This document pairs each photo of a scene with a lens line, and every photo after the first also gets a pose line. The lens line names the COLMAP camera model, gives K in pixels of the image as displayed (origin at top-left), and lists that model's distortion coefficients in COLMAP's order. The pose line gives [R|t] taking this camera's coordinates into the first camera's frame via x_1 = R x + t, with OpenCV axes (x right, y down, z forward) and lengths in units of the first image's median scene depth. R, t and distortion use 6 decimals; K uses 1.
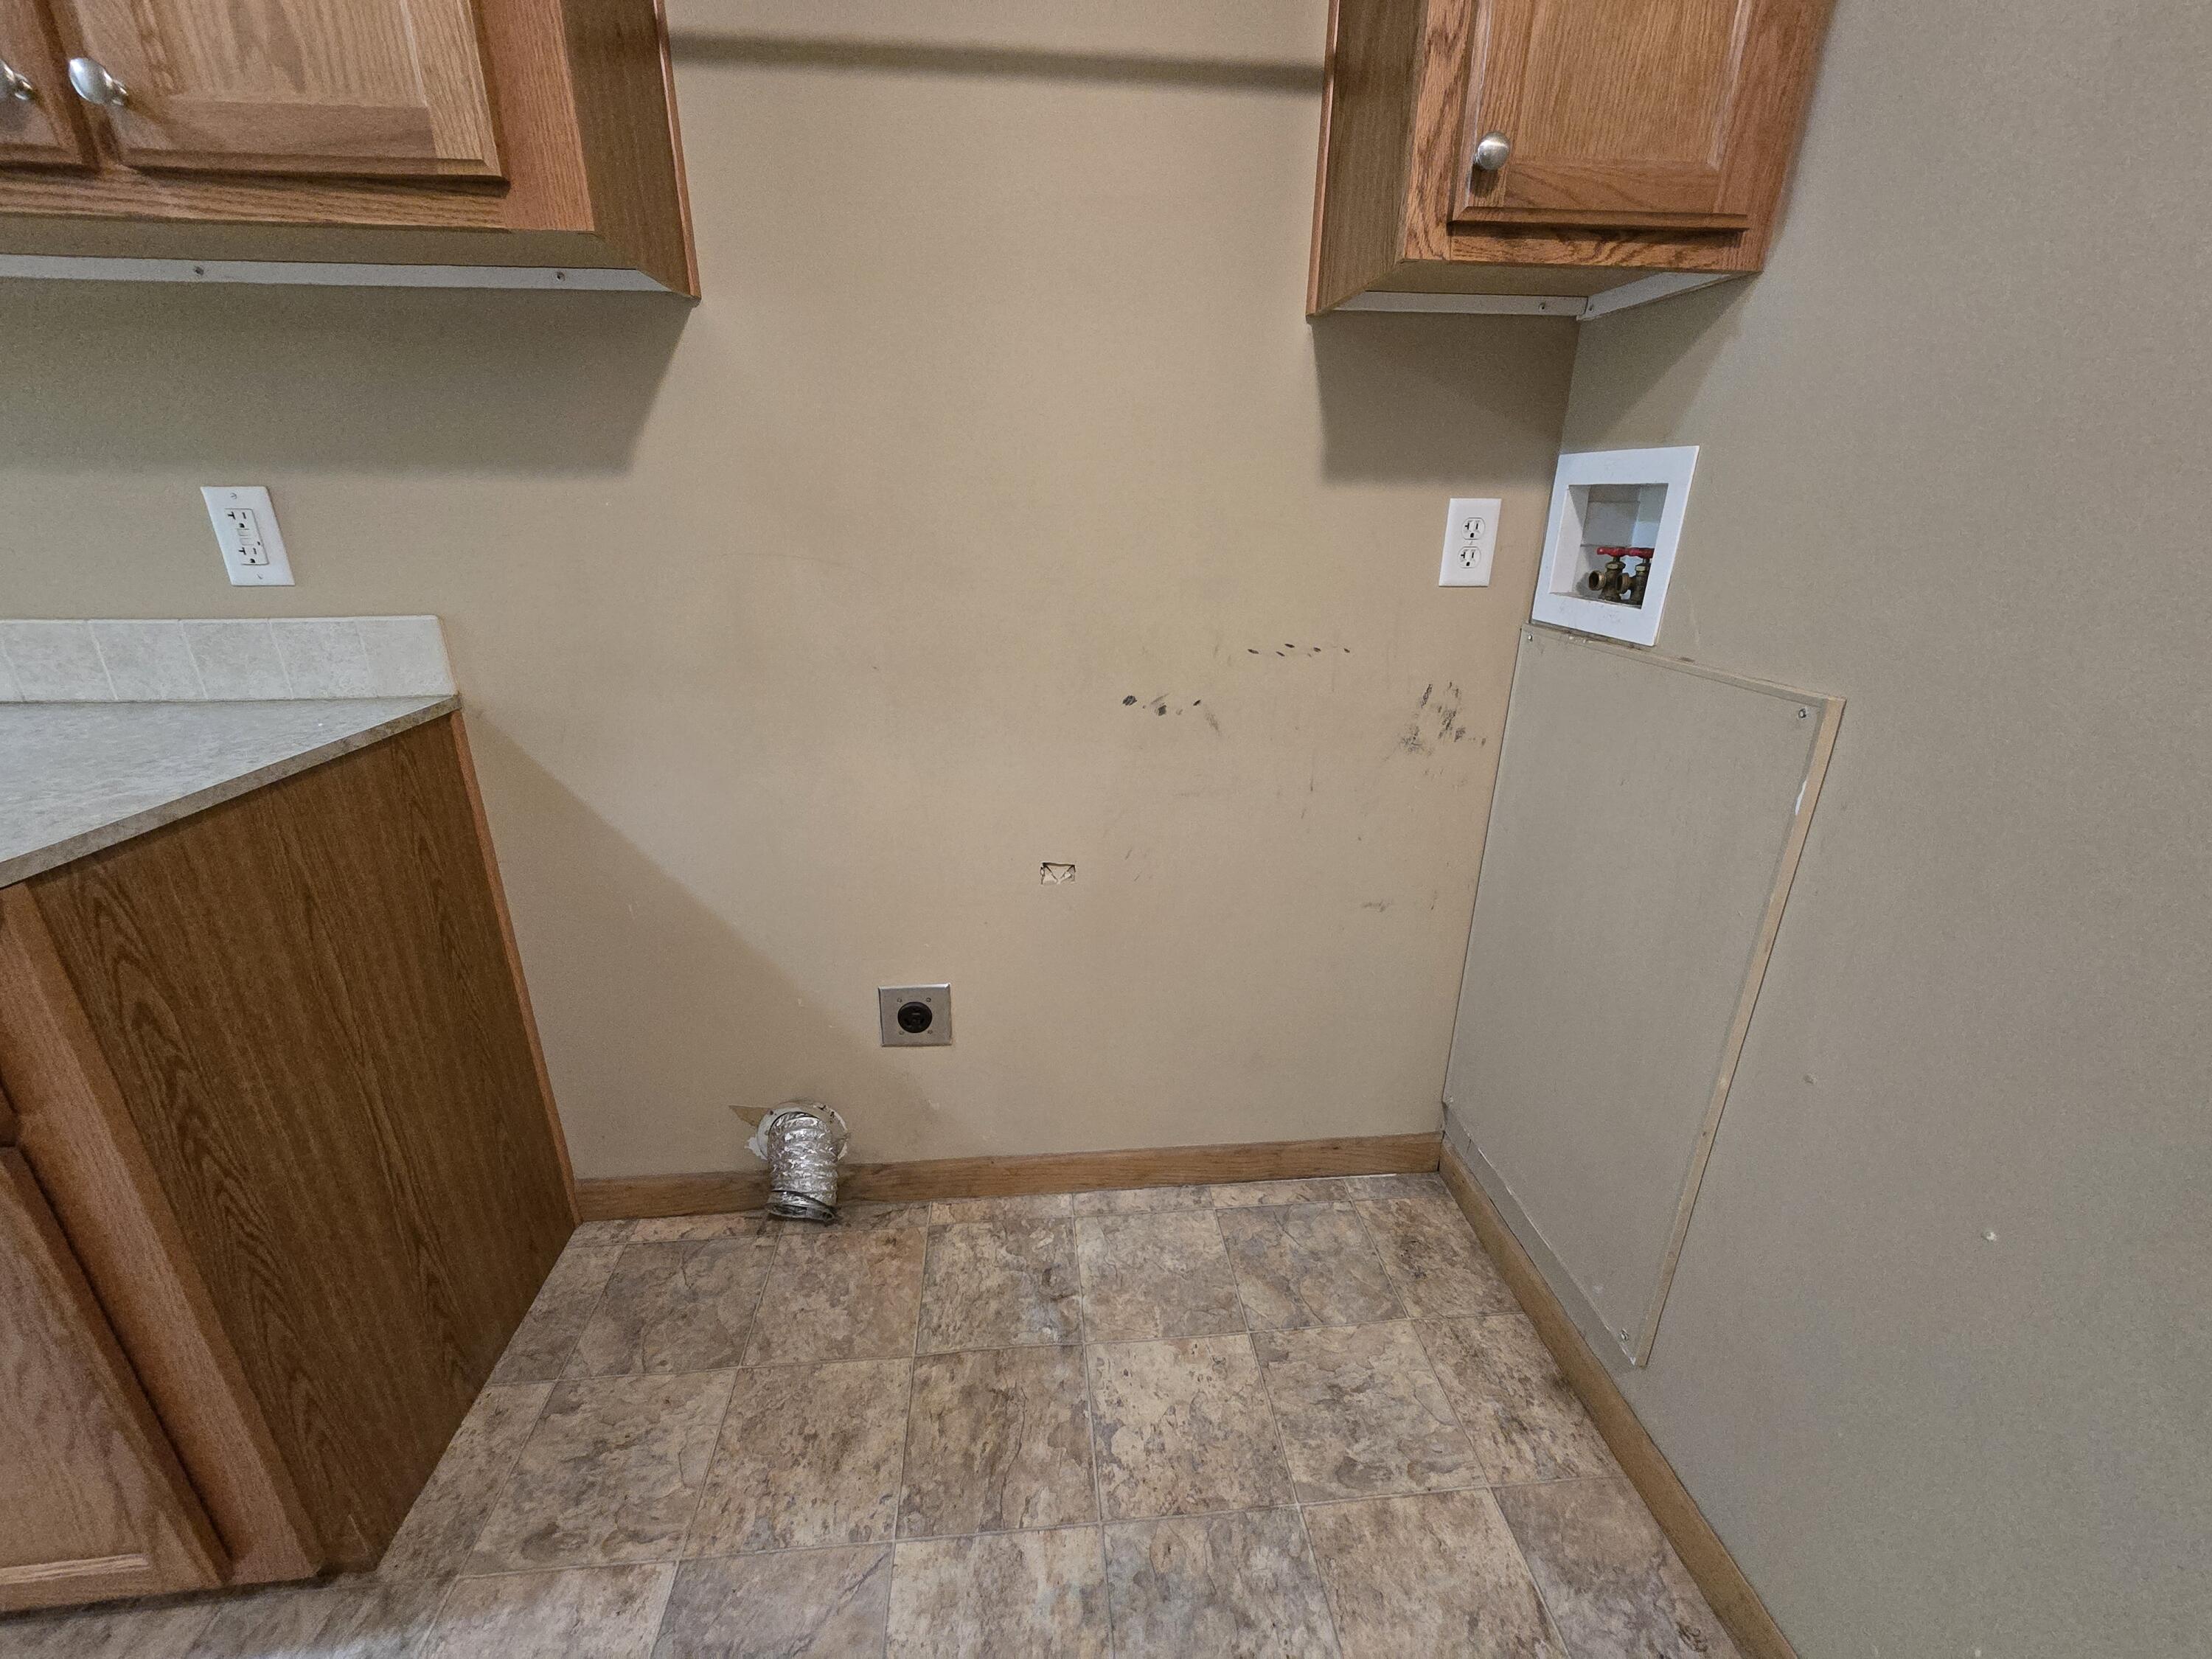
lens RADIAL K [[907.0, 0, 1102.3], [0, 907.0, 827.2], [0, 0, 1]] dist [-0.005603, 0.001781]
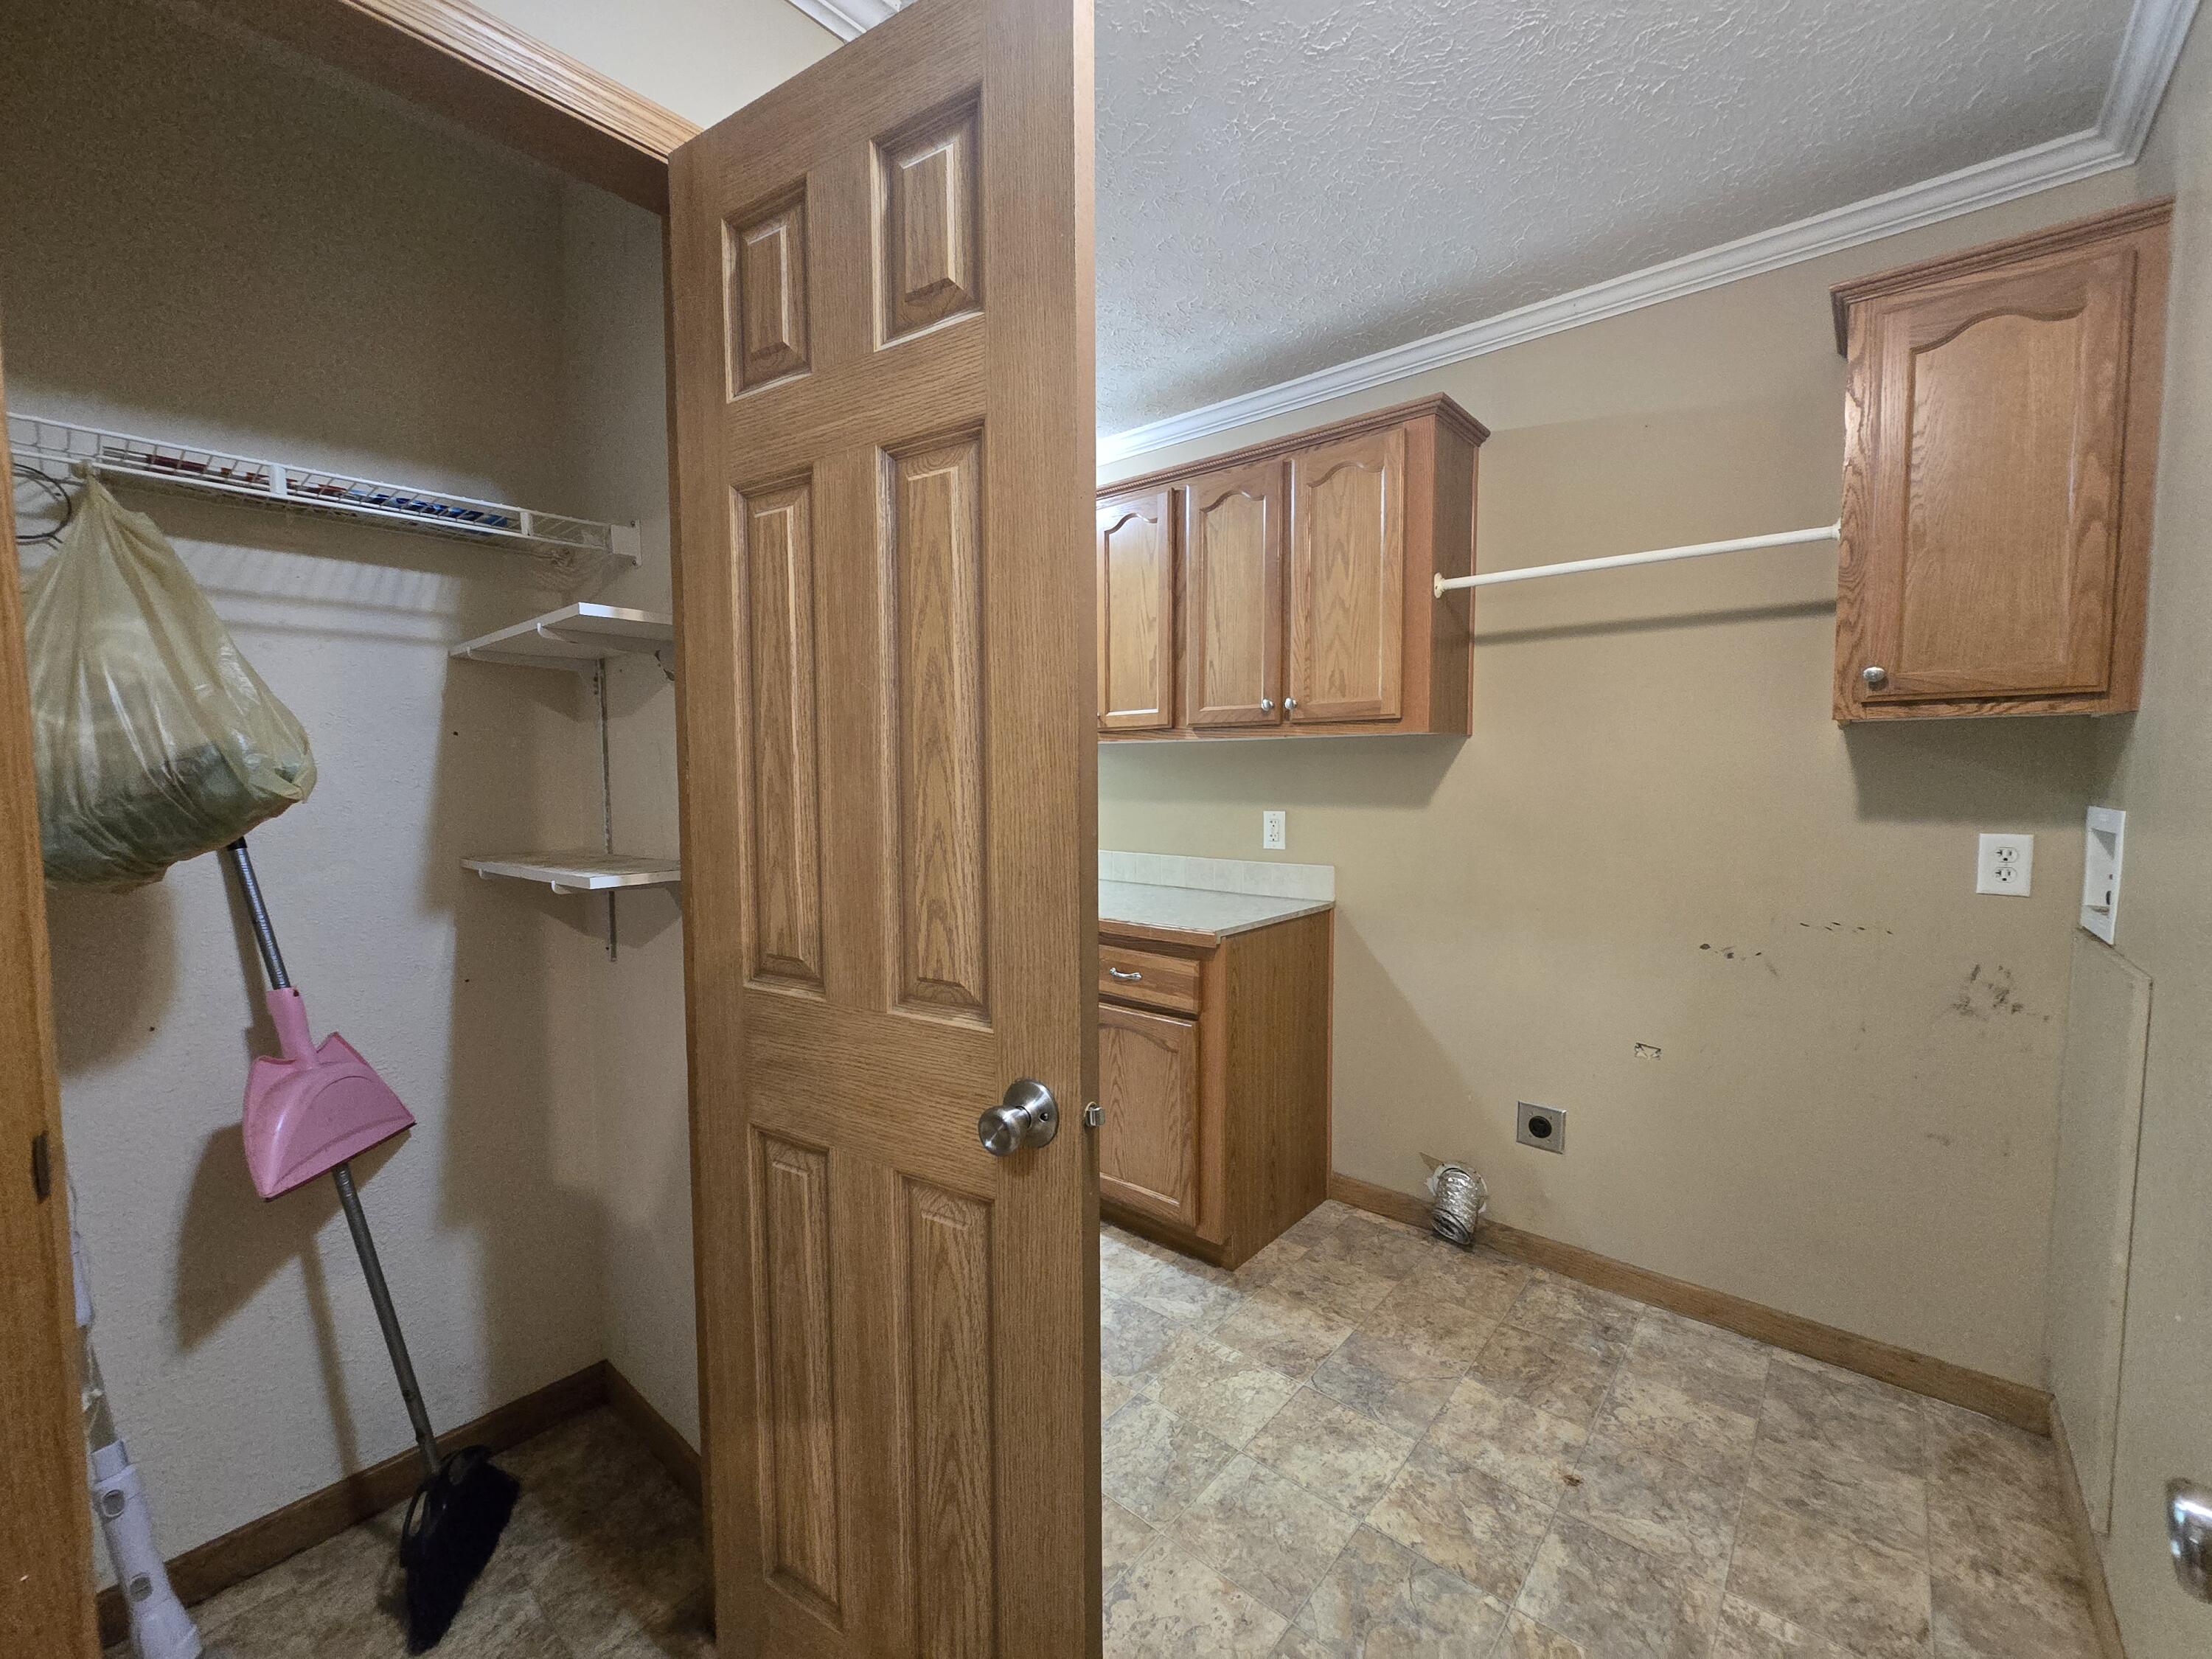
lens RADIAL K [[907.0, 0, 1086.0], [0, 907.0, 827.6], [0, 0, 1]] dist [-0.005603, 0.001781]
pose [[0.680894, 0.034450, -0.731572, 0.461927], [-0.242152, 0.953303, -0.180486, 0.218066], [0.691192, 0.300044, 0.657440, -0.884964]]
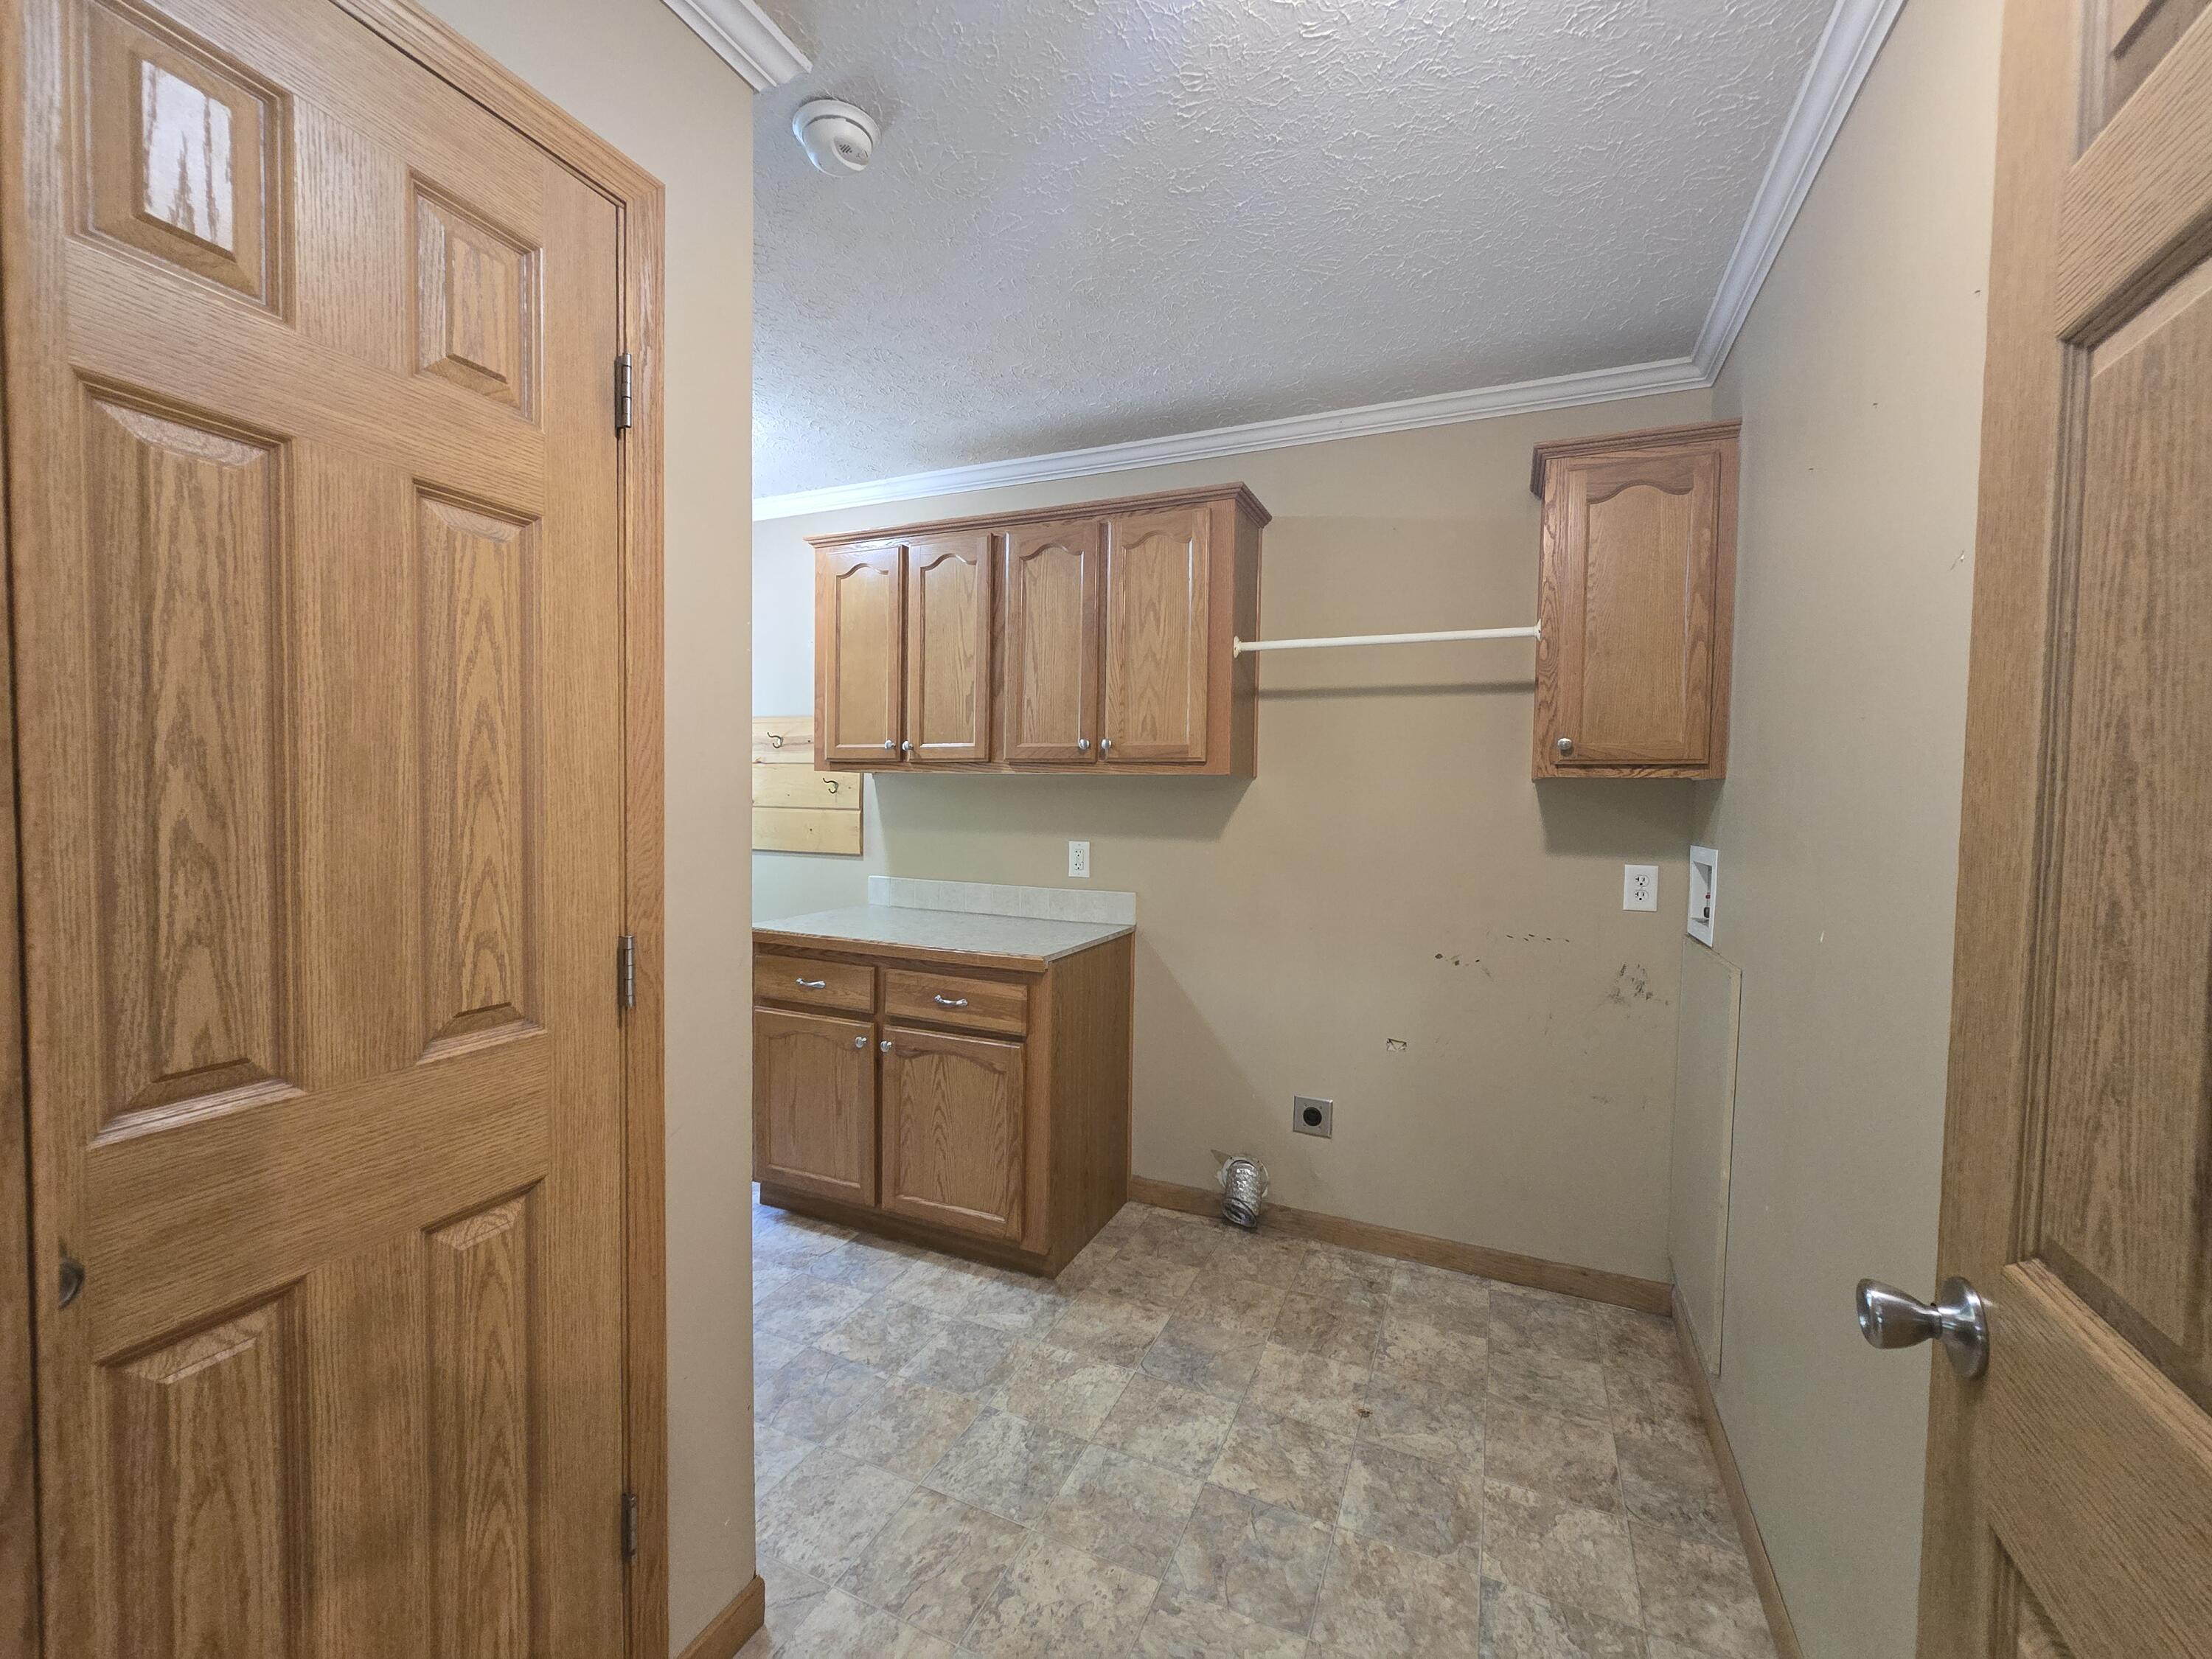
lens RADIAL K [[907.0, 0, 1083.2], [0, 907.0, 827.9], [0, 0, 1]] dist [-0.005603, 0.001781]
pose [[0.861945, 0.024720, -0.506399, 0.361973], [-0.181900, 0.947392, -0.263366, 0.258095], [0.473248, 0.319121, 0.821096, -1.077931]]
